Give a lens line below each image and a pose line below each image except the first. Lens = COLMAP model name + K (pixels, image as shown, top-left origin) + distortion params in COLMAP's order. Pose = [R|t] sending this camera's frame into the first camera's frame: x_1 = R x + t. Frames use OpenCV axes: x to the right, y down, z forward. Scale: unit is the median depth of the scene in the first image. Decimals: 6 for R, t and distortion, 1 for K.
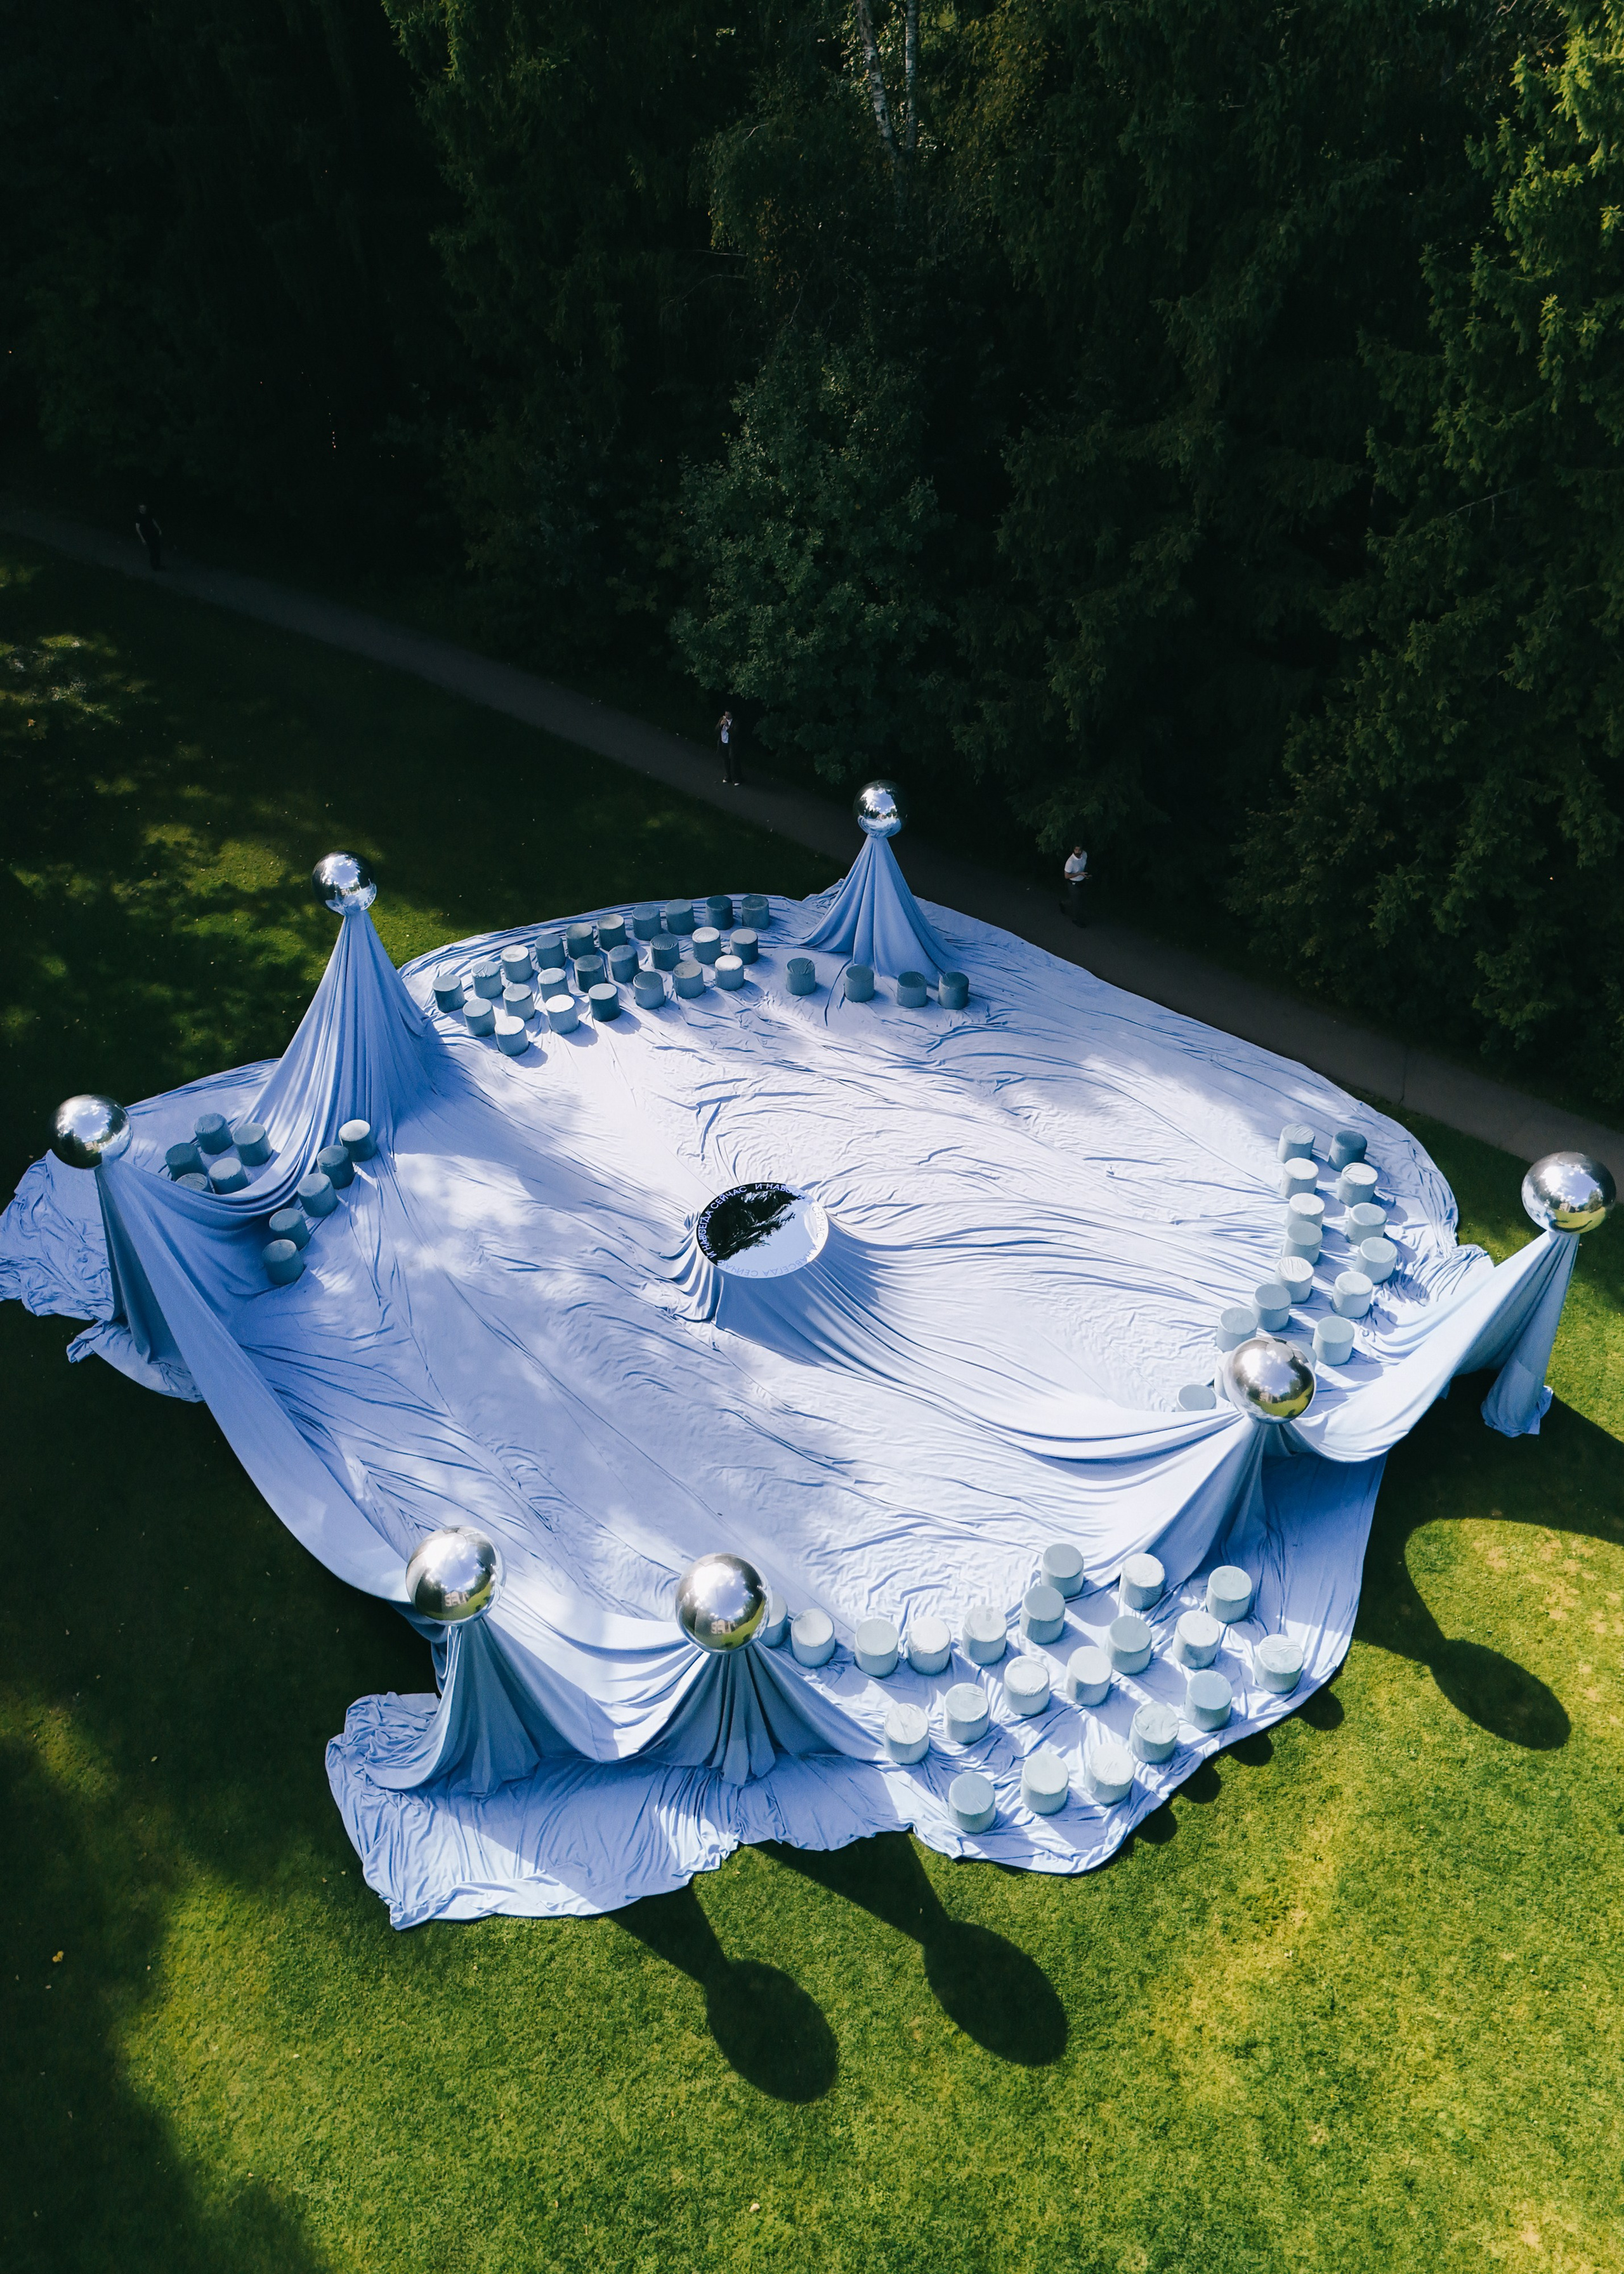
lens RADIAL K [[1745.1, 0, 738.3], [0, 1745.1, 1125.8], [0, 0, 1]] dist [0.057794, -0.045702]
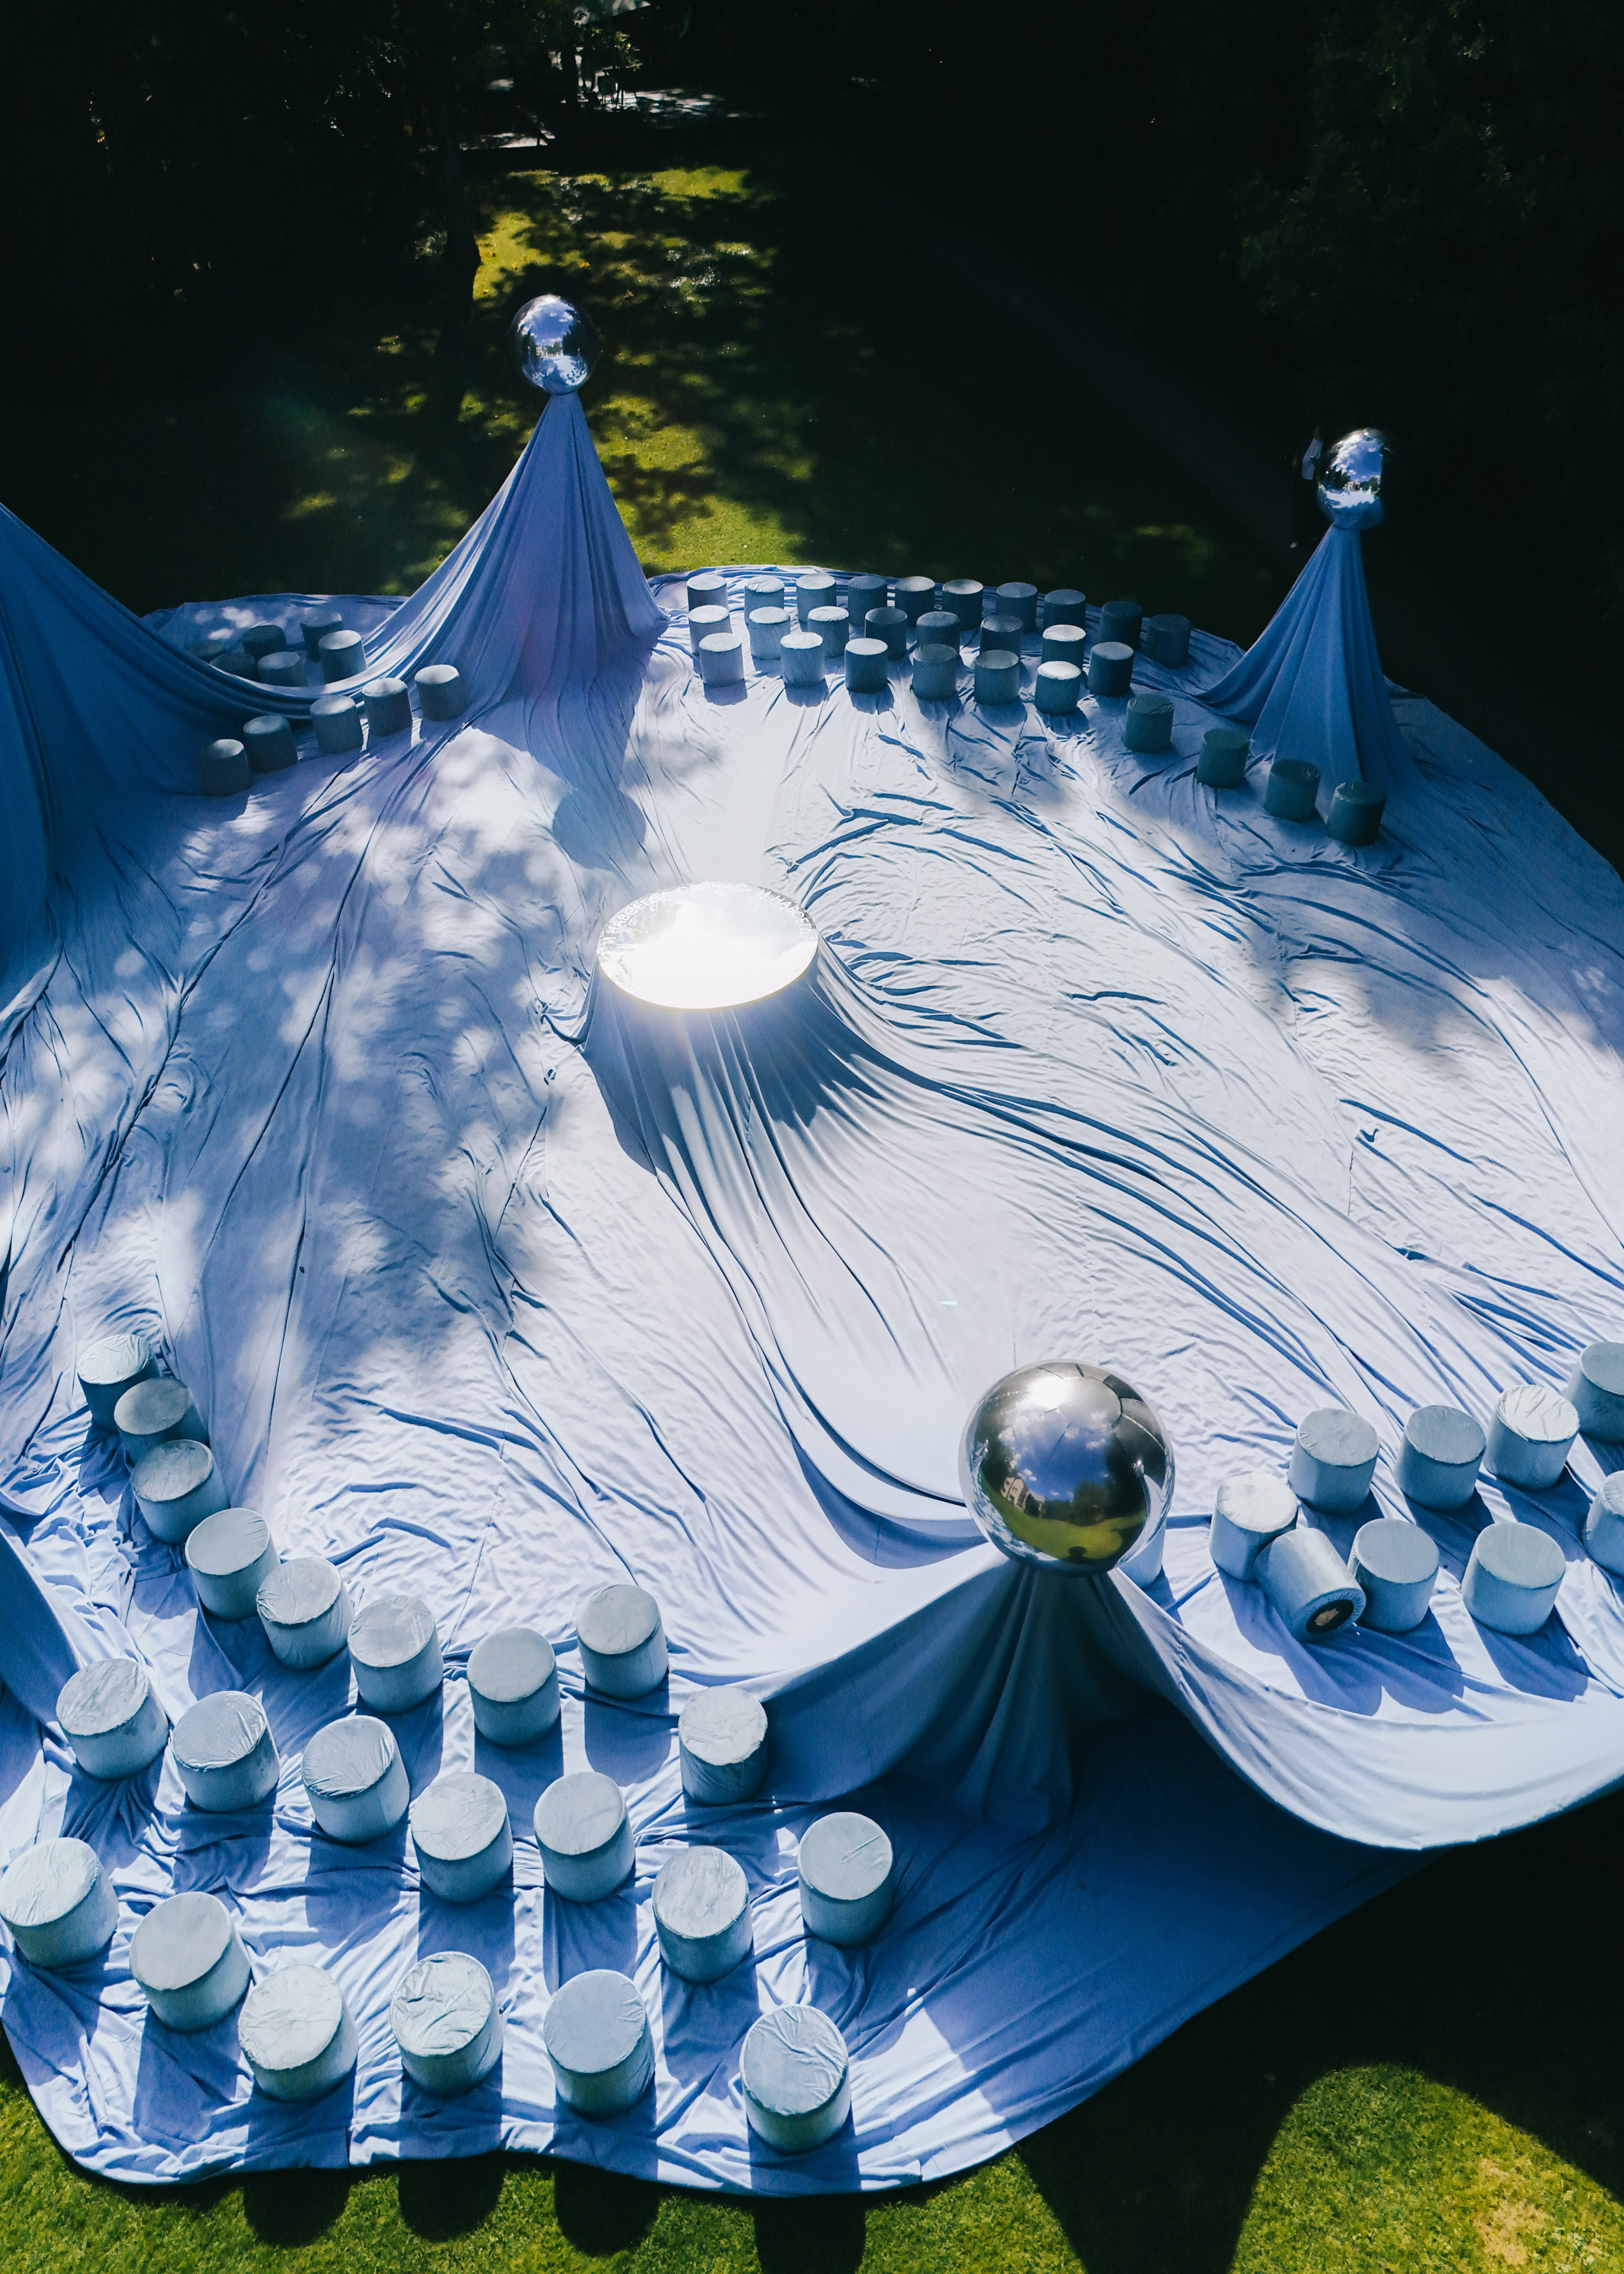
lens RADIAL K [[1745.1, 0, 777.3], [0, 1745.1, 1084.0], [0, 0, 1]] dist [0.057794, -0.045702]
pose [[0.800589, 0.398647, -0.447368, 0.304050], [-0.411281, 0.908534, 0.073579, 0.047168], [0.435781, 0.125087, 0.891318, 0.454539]]
